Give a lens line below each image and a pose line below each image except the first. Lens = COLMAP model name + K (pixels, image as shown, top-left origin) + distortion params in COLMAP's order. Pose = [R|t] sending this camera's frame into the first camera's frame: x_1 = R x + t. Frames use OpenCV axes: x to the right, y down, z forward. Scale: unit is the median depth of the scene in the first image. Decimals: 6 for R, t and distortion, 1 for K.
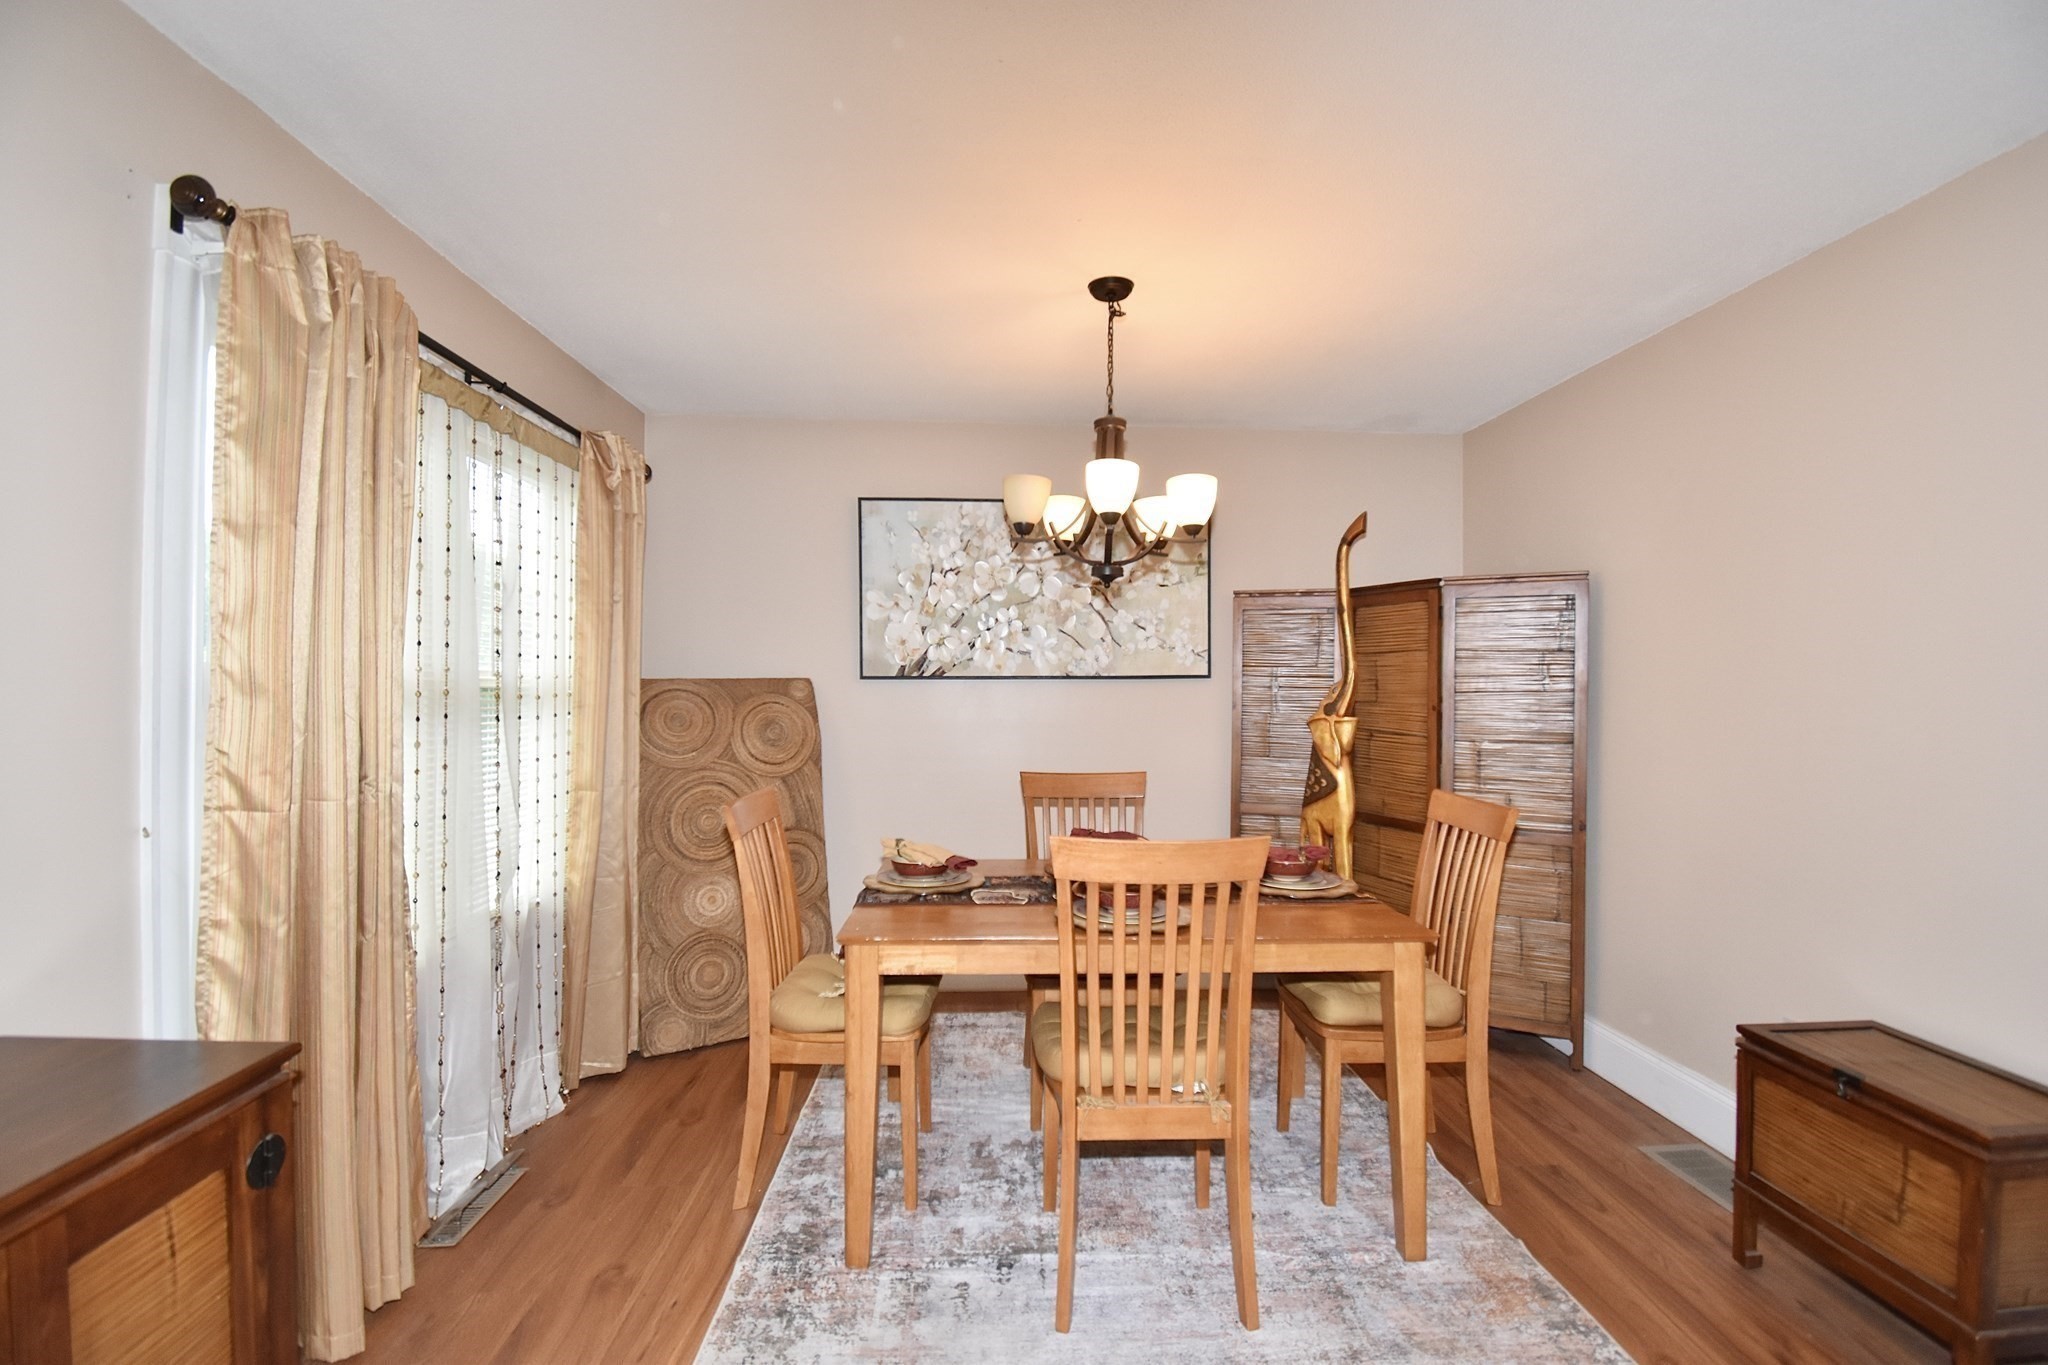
lens RADIAL K [[895.0, 0, 1026.0], [0, 895.0, 672.2], [0, 0, 1]] dist [-0.026834, -0.003052]
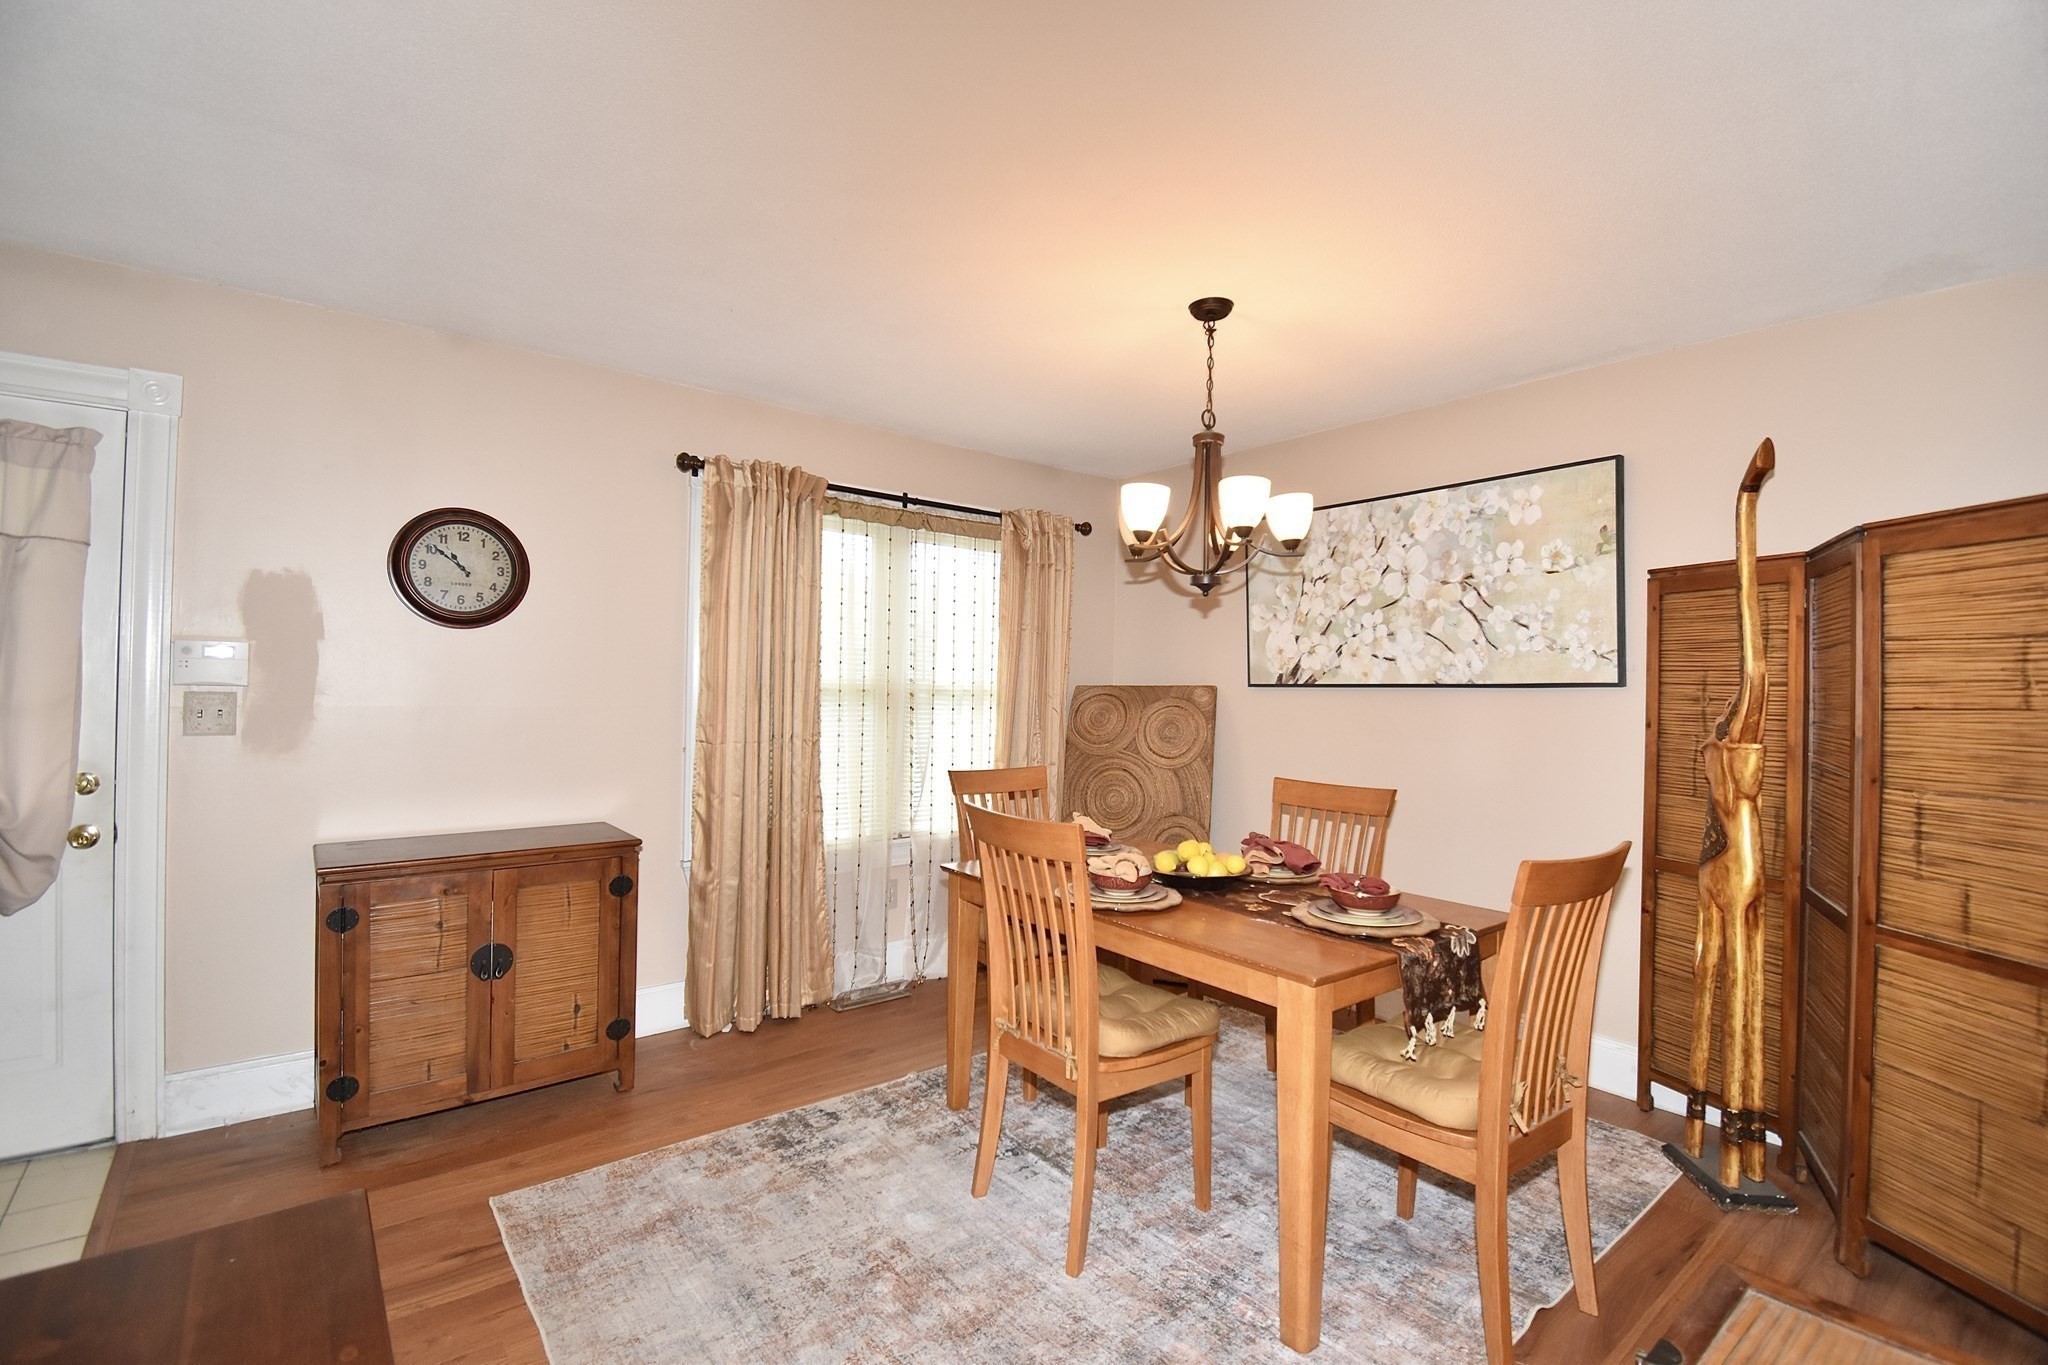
lens RADIAL K [[895.0, 0, 1024.1], [0, 895.0, 683.3], [0, 0, 1]] dist [-0.026834, -0.003052]
pose [[0.583410, -0.001173, -0.812177, 0.534375], [-0.000348, 0.999999, -0.001695, 0.005275], [0.812177, 0.001271, 0.583409, 0.147194]]
